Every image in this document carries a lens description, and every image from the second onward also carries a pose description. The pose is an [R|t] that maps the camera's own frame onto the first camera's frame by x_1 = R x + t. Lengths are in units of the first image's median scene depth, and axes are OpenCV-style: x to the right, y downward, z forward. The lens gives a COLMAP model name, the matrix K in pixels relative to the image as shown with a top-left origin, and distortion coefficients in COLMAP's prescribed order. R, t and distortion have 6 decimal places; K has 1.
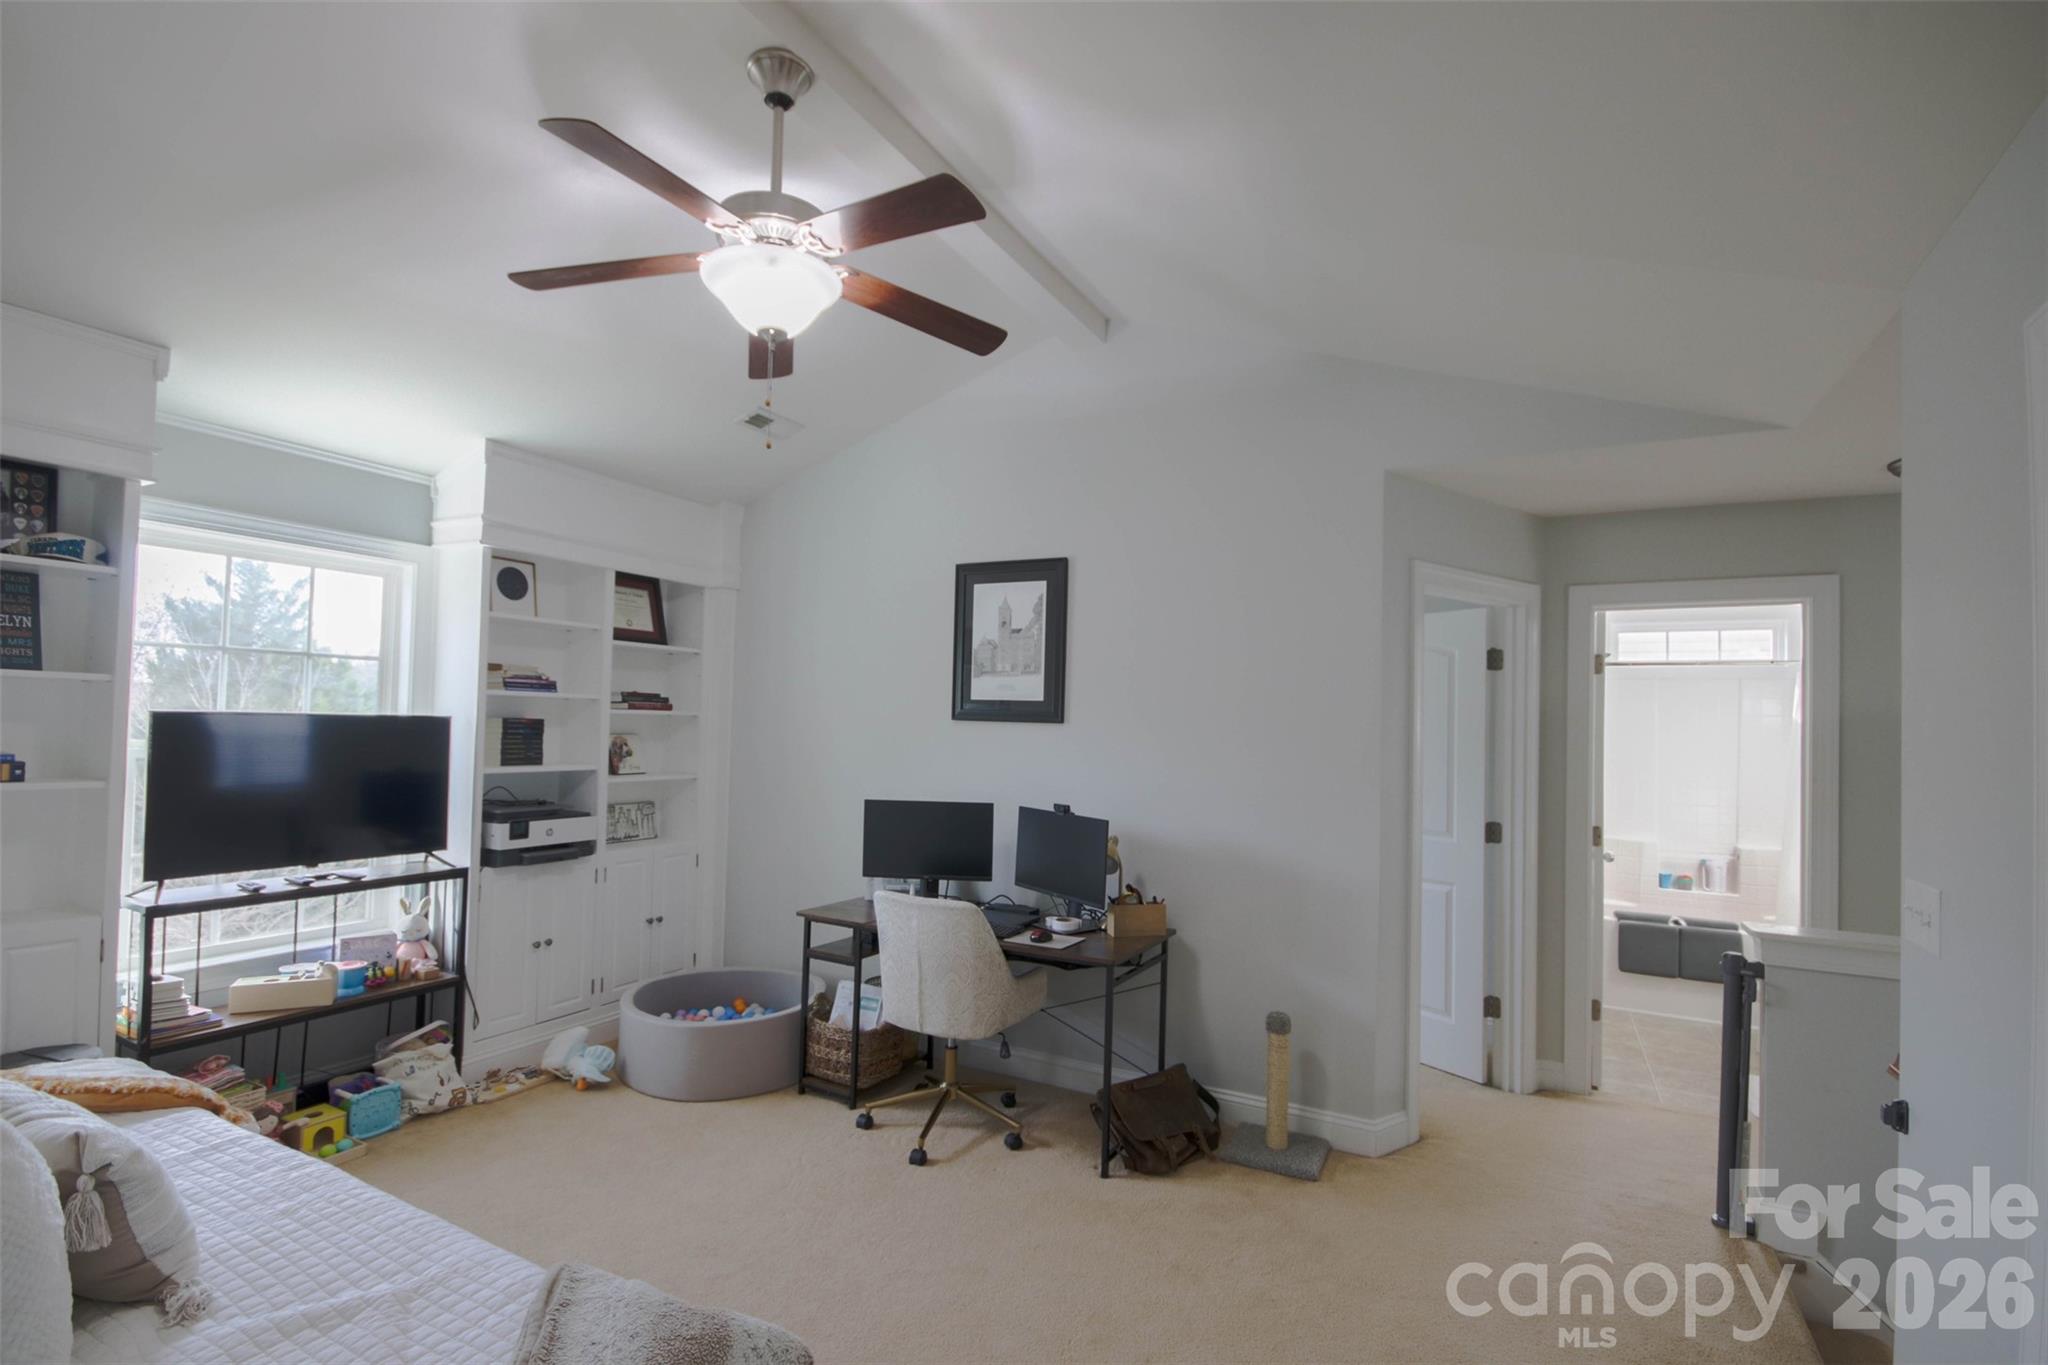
lens RADIAL K [[949.1, 0, 1015.8], [0, 949.1, 697.4], [0, 0, 1]] dist [0.003258, -0.006601]
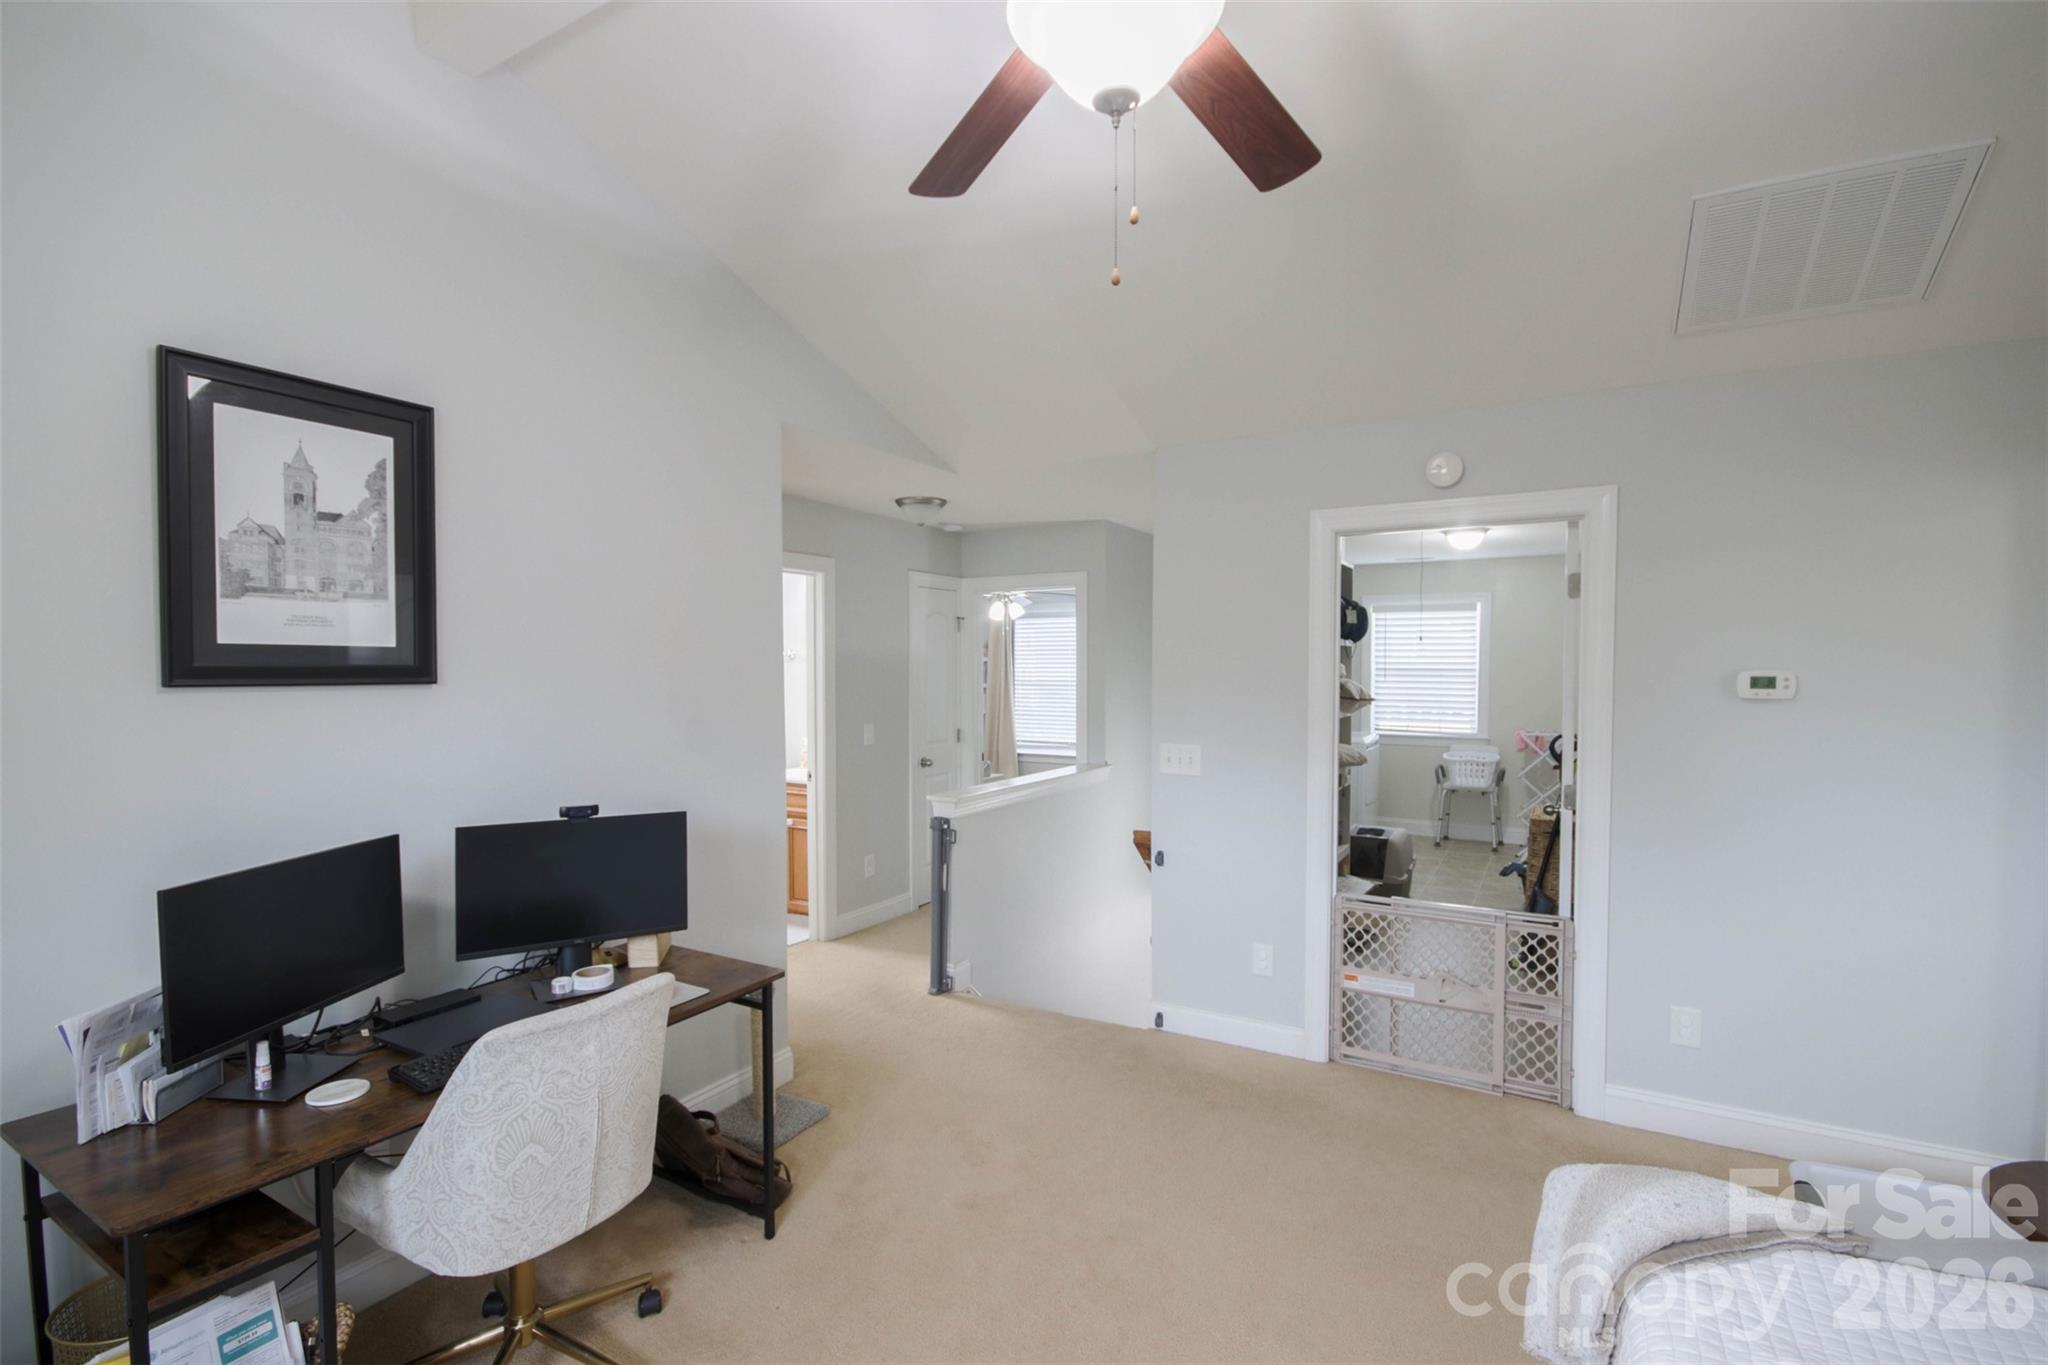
lens RADIAL K [[949.1, 0, 1013.4], [0, 949.1, 692.2], [0, 0, 1]] dist [0.003258, -0.006601]
pose [[0.037800, -0.052764, 0.997891, -0.532670], [-0.026748, 0.998194, 0.053793, -0.010142], [-0.998927, -0.028725, 0.036321, 0.598395]]
